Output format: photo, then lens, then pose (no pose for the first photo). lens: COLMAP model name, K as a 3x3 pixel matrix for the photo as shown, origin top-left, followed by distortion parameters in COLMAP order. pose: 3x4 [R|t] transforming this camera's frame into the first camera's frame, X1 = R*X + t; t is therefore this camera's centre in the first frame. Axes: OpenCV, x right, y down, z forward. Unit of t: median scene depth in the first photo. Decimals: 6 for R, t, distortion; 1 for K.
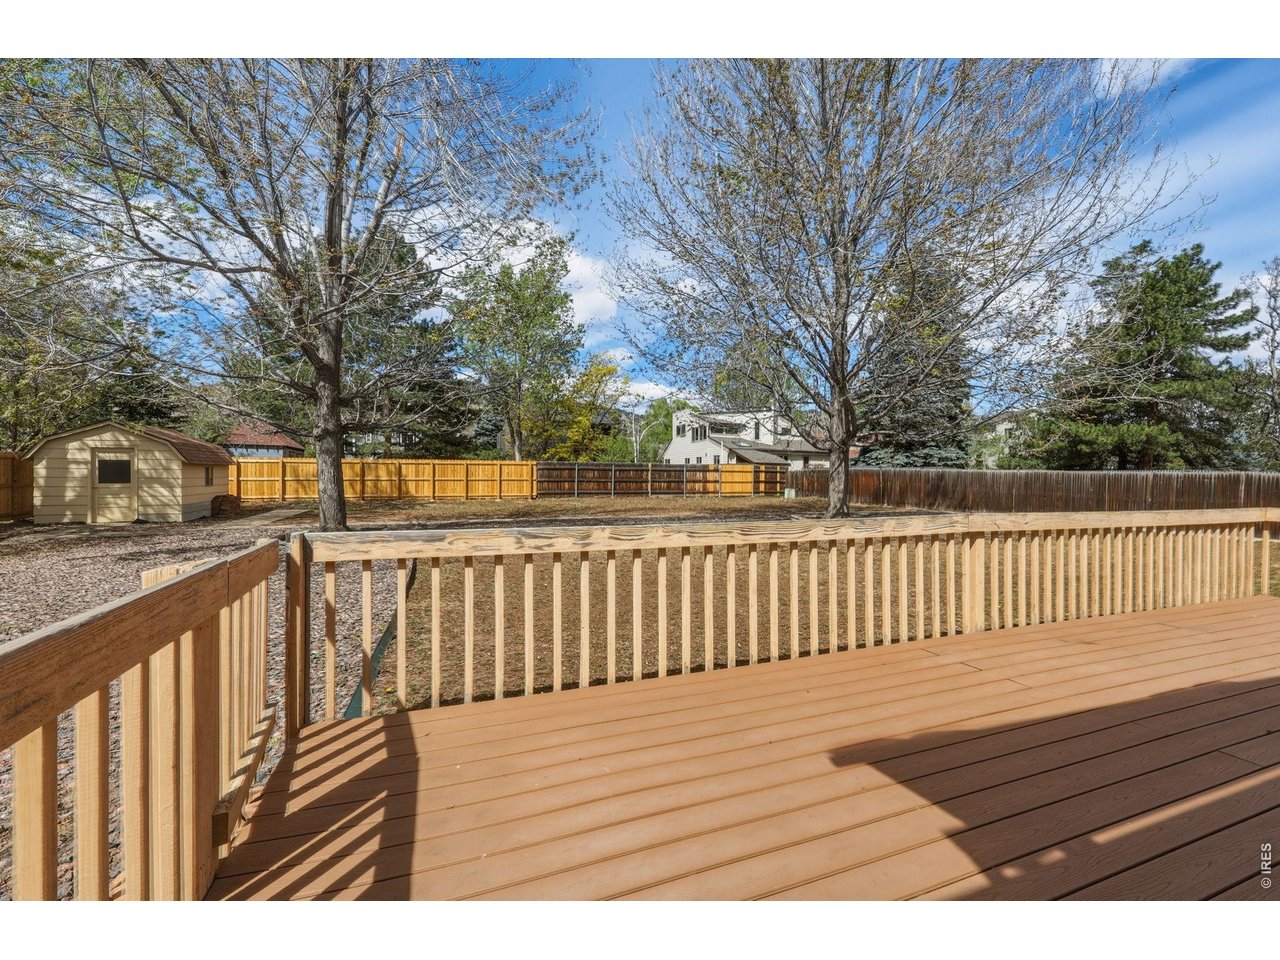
lens RADIAL K [[520.2, 0, 641.4], [0, 520.2, 487.7], [0, 0, 1]] dist [-0.002979, -0.001503]
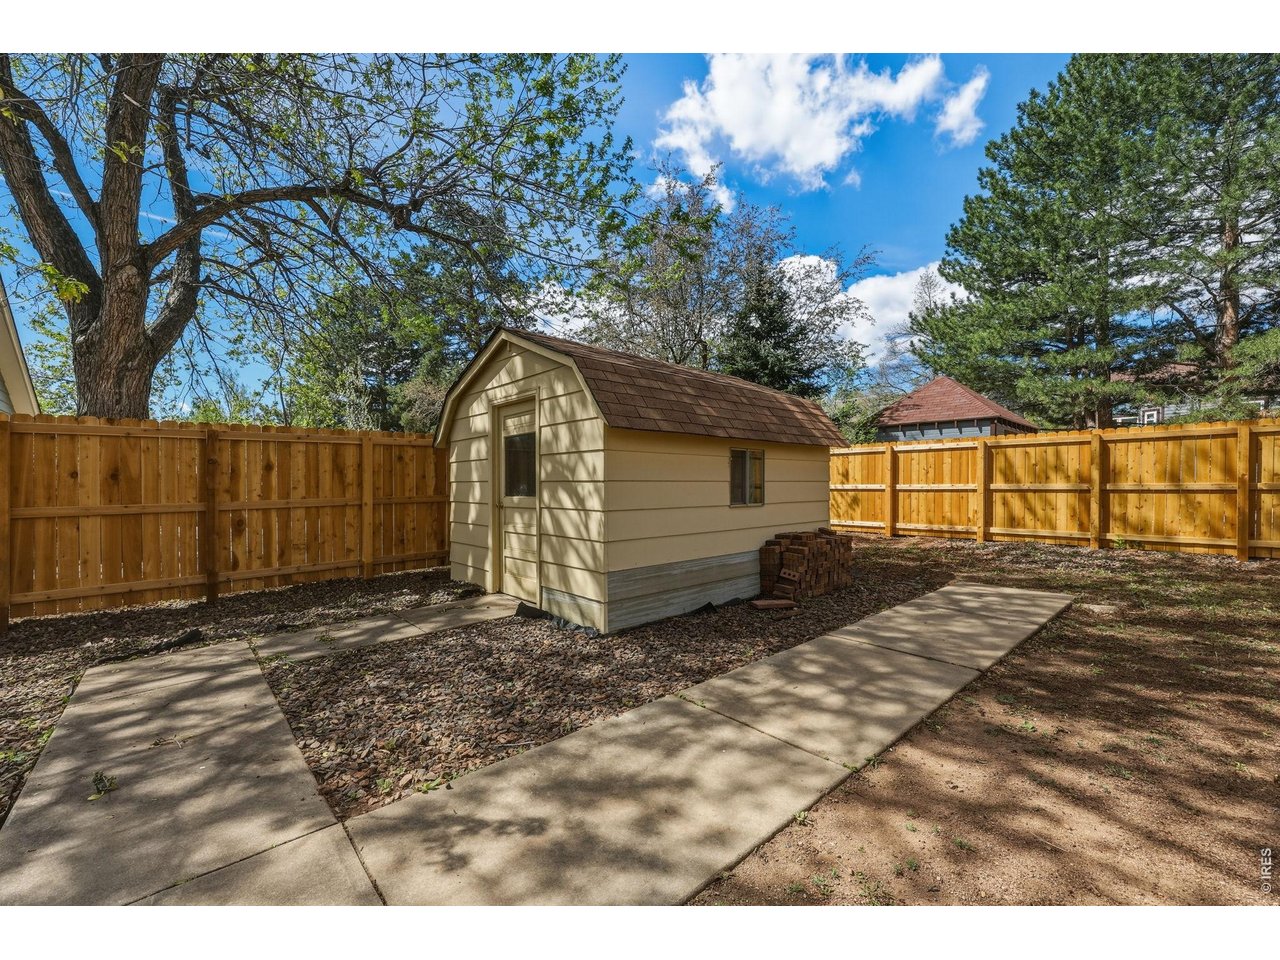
lens RADIAL K [[520.2, 0, 641.7], [0, 520.2, 487.5], [0, 0, 1]] dist [-0.002979, -0.001503]
pose [[0.348934, -0.004097, -0.937138, -0.083576], [-0.017056, 0.999797, -0.010722, -0.001523], [0.936992, 0.019725, 0.348794, 0.125410]]
